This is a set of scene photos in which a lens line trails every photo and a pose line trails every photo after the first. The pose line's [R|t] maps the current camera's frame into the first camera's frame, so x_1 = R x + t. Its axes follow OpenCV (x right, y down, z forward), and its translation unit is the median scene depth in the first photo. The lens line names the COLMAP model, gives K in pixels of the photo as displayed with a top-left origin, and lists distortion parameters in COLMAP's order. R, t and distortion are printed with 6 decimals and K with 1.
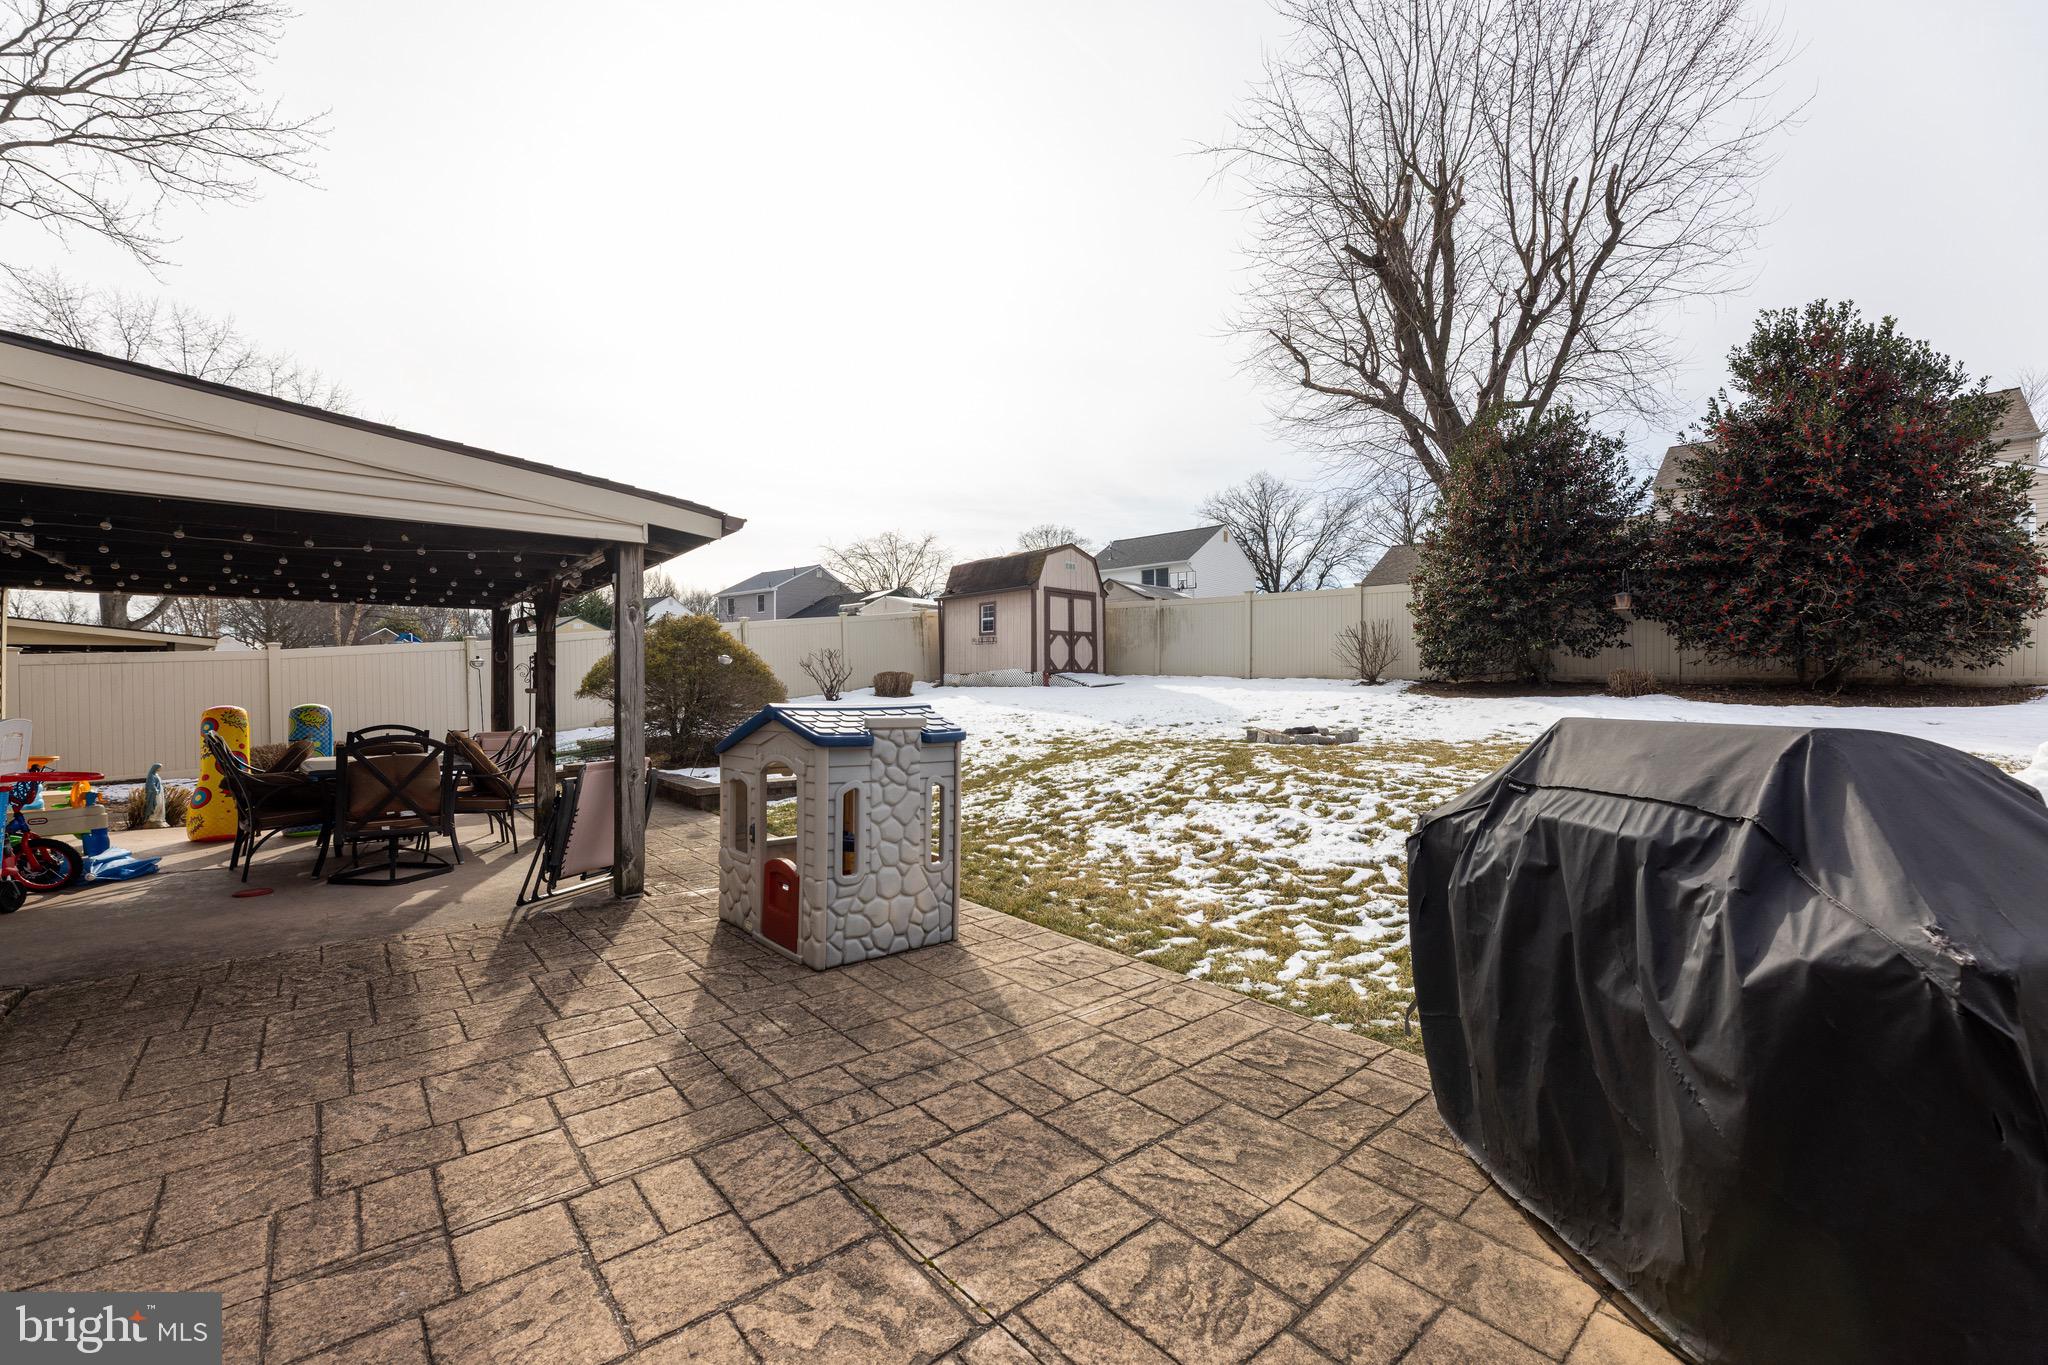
lens RADIAL K [[815.4, 0, 1024.0], [0, 815.4, 682.5], [0, 0, 1]] dist [-0.000389, -0.000141]
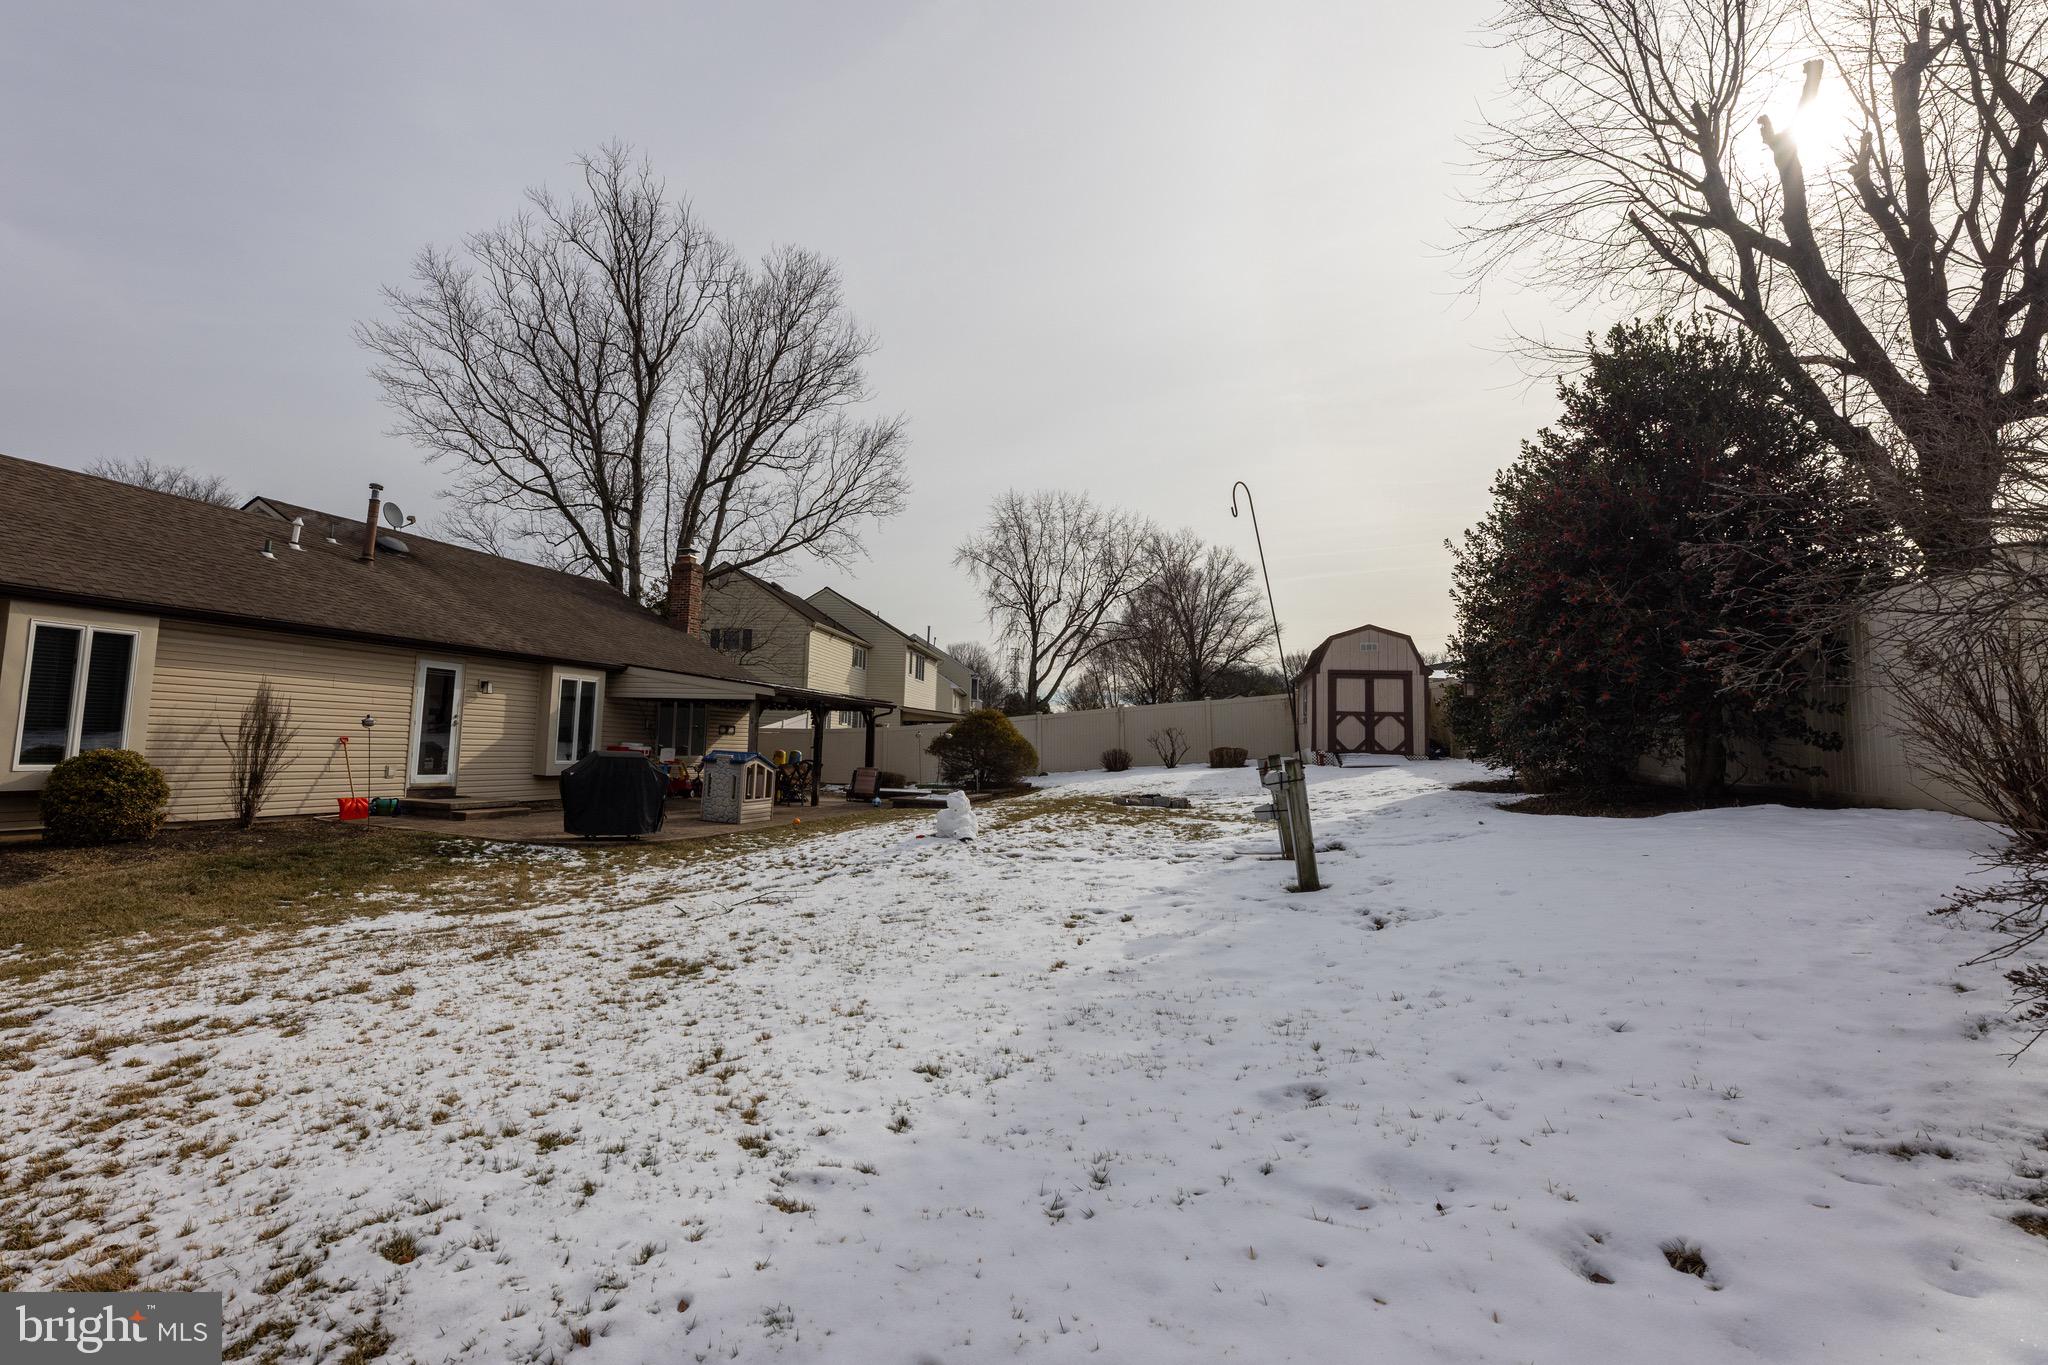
lens RADIAL K [[815.4, 0, 1024.0], [0, 815.4, 682.5], [0, 0, 1]] dist [-0.000389, -0.000141]
pose [[0.587999, -0.035104, -0.808099, 0.629220], [-0.033006, 0.997184, -0.067334, -0.017575], [0.808188, 0.066265, 0.585185, 0.068732]]
